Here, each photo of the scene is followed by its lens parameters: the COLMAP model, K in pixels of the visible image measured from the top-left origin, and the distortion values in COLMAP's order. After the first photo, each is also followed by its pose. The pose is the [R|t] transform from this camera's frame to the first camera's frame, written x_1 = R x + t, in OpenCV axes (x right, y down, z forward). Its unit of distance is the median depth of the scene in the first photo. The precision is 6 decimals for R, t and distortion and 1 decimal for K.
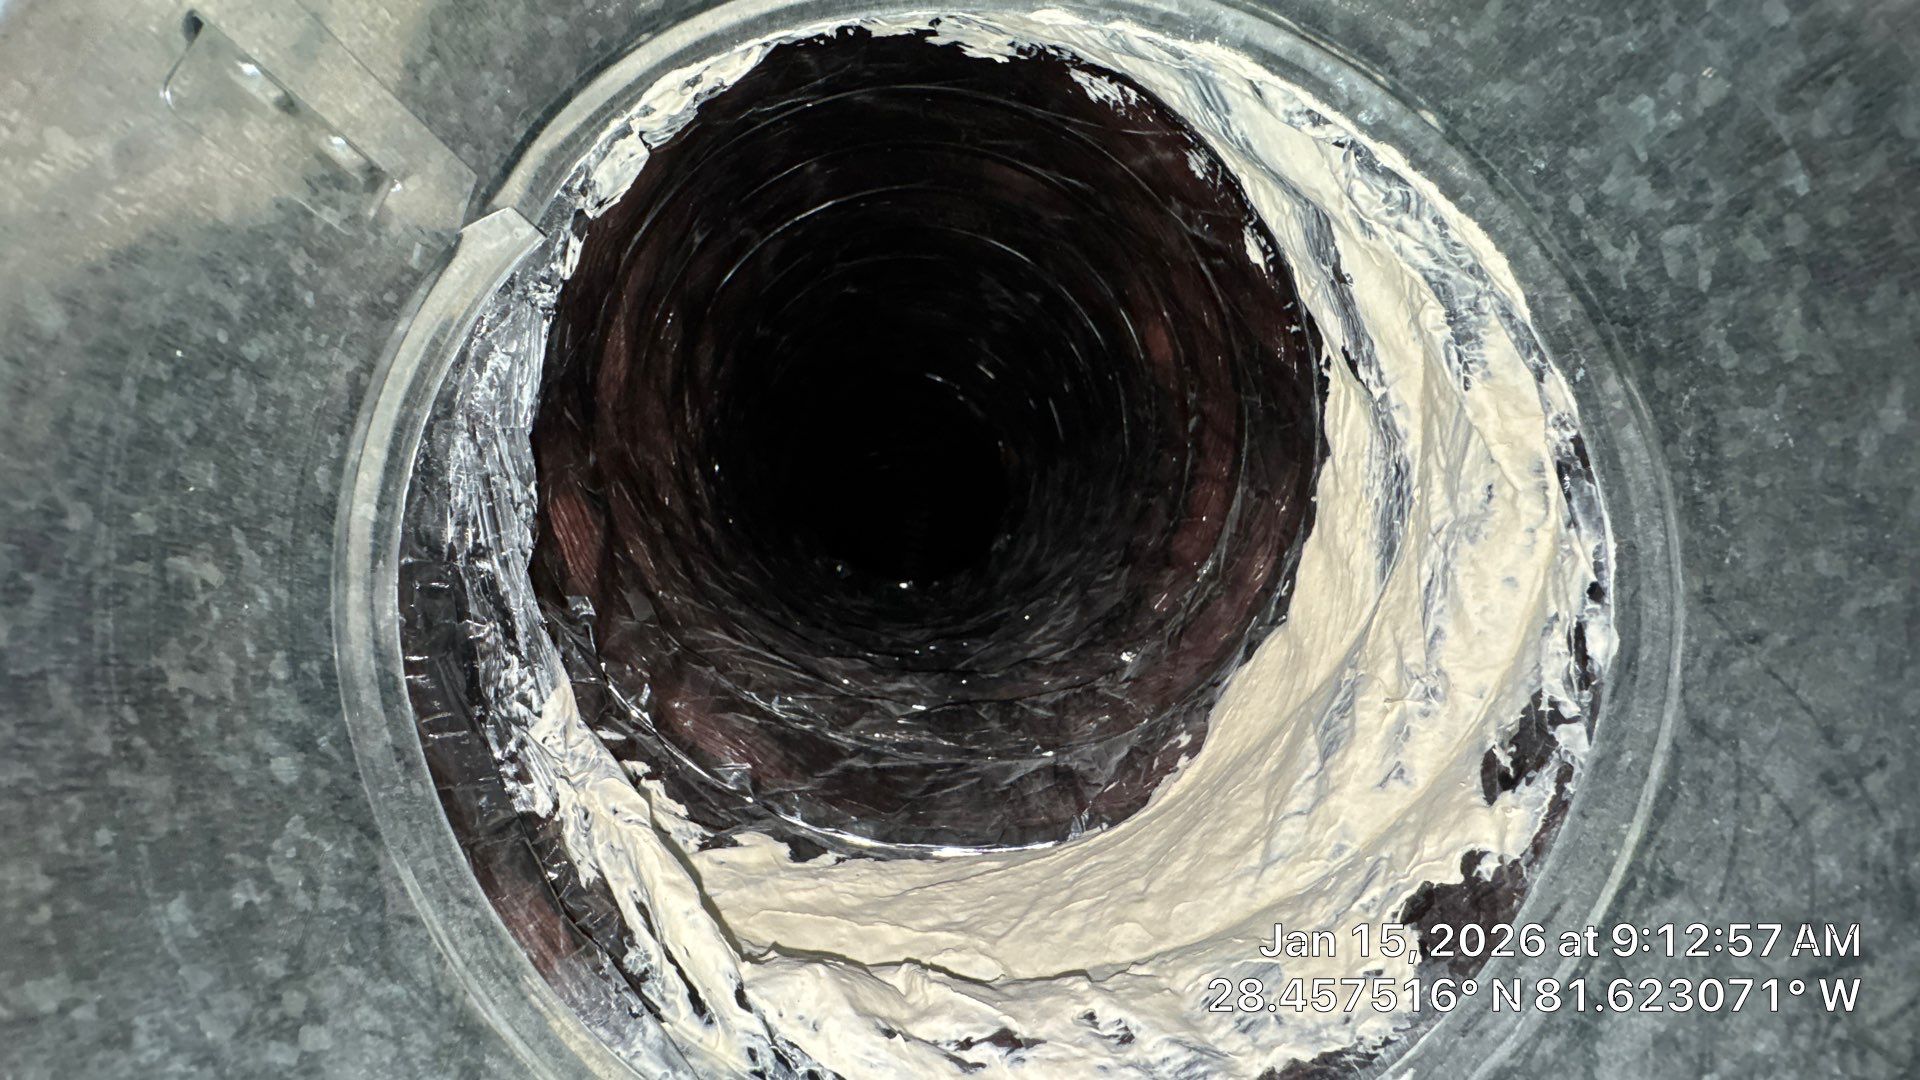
lens RADIAL K [[762.9, 0, 961.0], [0, 762.9, 541.2], [0, 0, 1]] dist [0.002891, -0.000443]
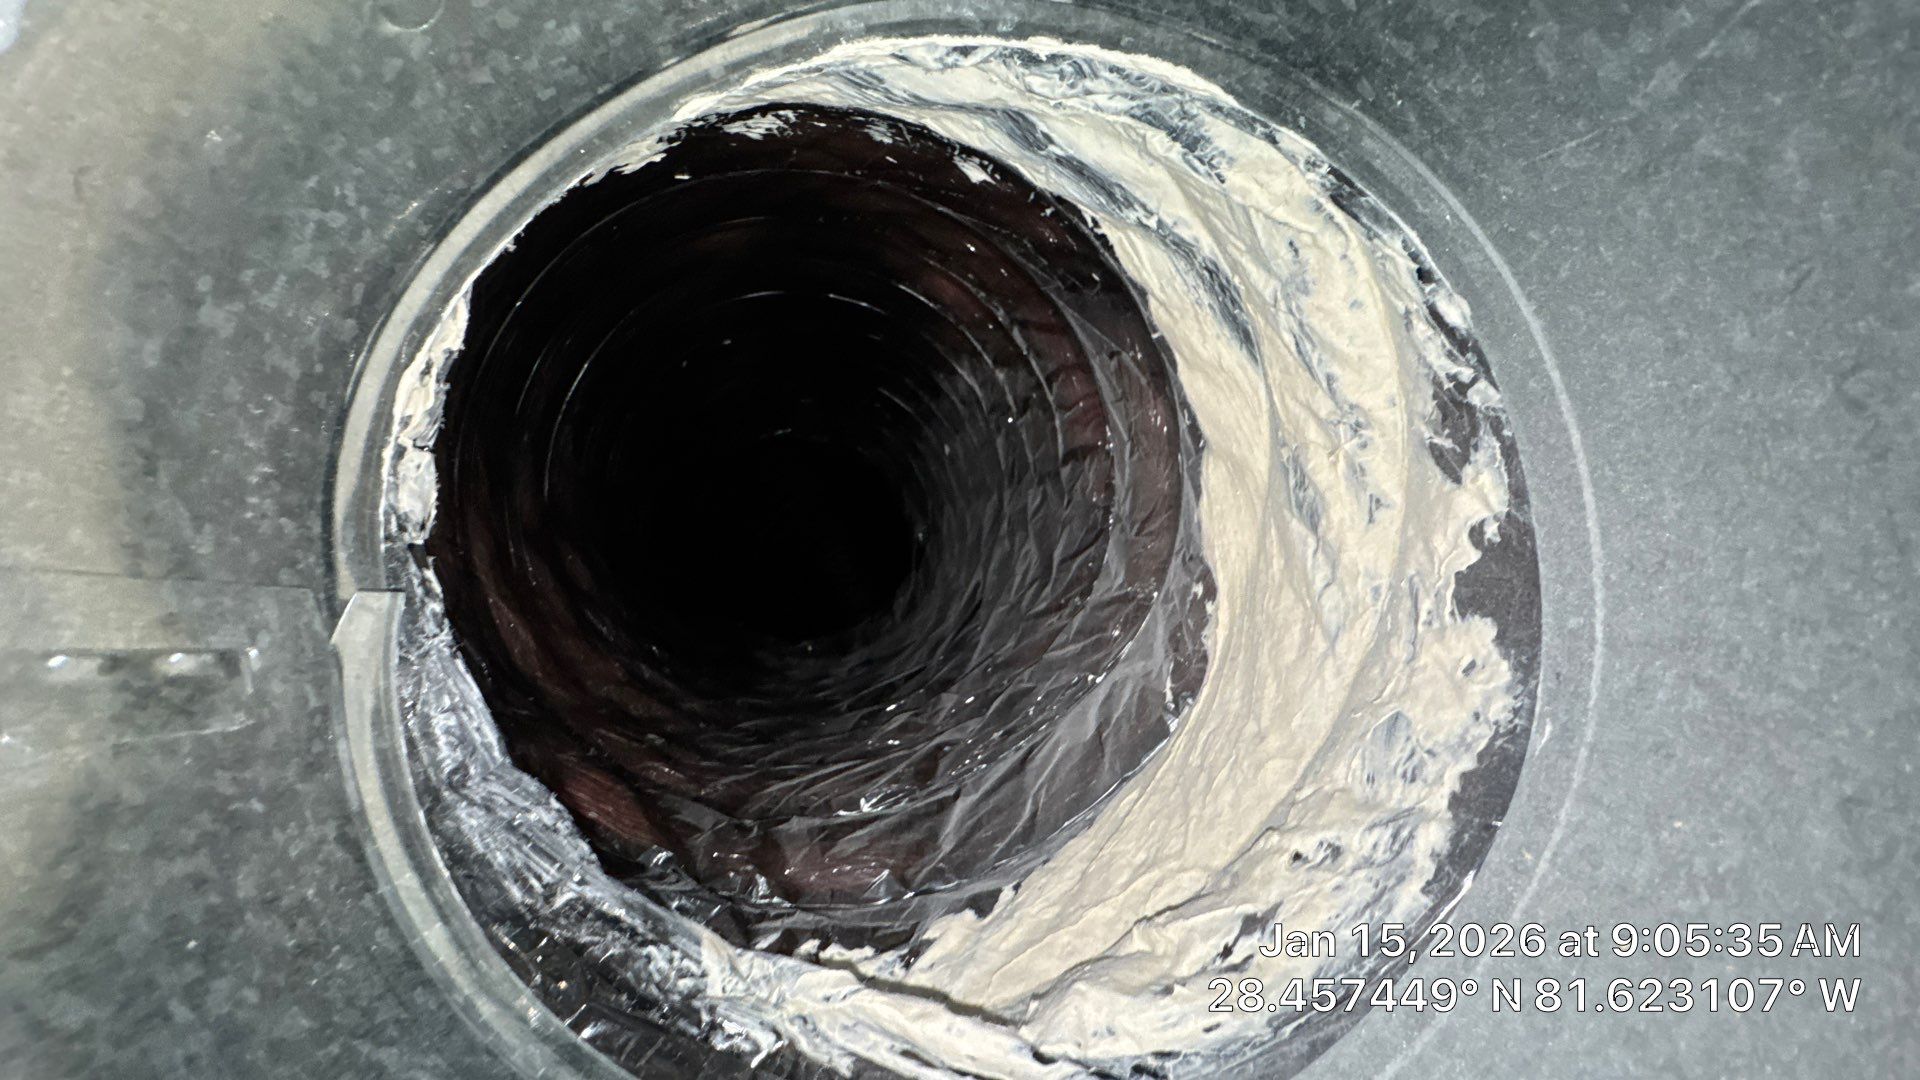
lens RADIAL K [[762.9, 0, 957.8], [0, 762.9, 539.9], [0, 0, 1]] dist [0.002891, -0.000443]
pose [[0.792735, -0.603164, 0.088111, -0.035669], [0.599992, 0.797608, 0.061892, -0.090074], [-0.107609, 0.003802, 0.994186, -0.030222]]
